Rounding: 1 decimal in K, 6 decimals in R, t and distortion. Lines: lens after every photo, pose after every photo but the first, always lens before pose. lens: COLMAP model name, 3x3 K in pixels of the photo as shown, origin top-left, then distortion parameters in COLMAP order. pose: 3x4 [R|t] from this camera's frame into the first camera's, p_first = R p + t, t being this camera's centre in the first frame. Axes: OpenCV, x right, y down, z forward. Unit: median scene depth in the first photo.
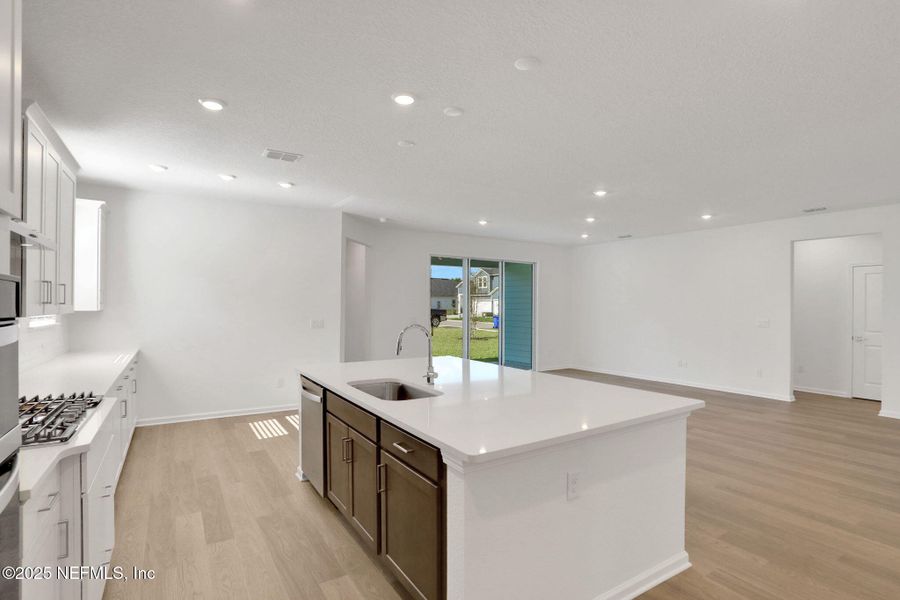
lens RADIAL K [[448.6, 0, 450.0], [0, 448.6, 300.0], [0, 0, 1]] dist [-0.013292, 0.000325]
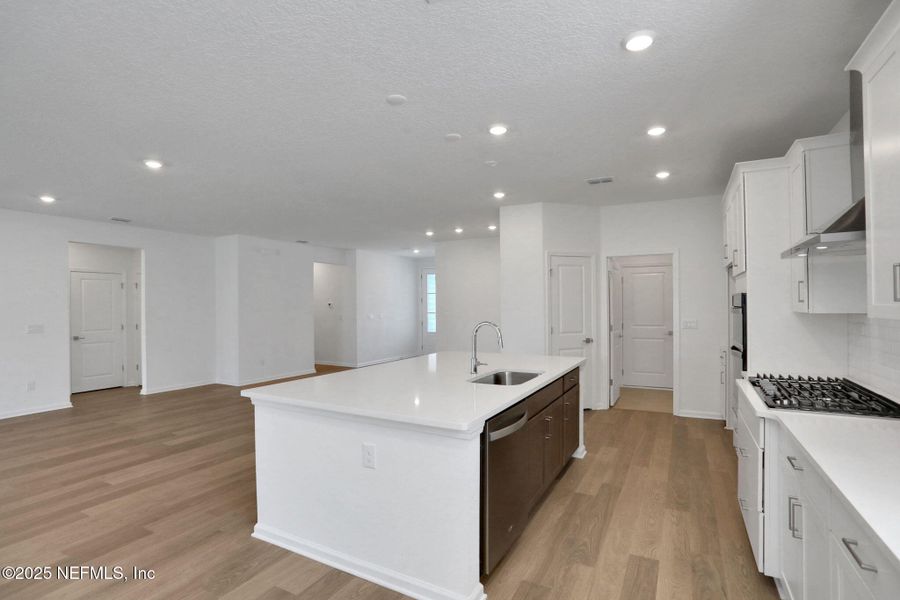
lens RADIAL K [[434.4, 0, 450.0], [0, 434.4, 300.0], [0, 0, 1]] dist [-0.000882, -0.000004]
pose [[-0.489355, 0.012124, 0.872000, -1.064739], [-0.003858, 0.999863, -0.016067, 0.017573], [-0.872076, -0.011227, -0.489242, 1.724234]]
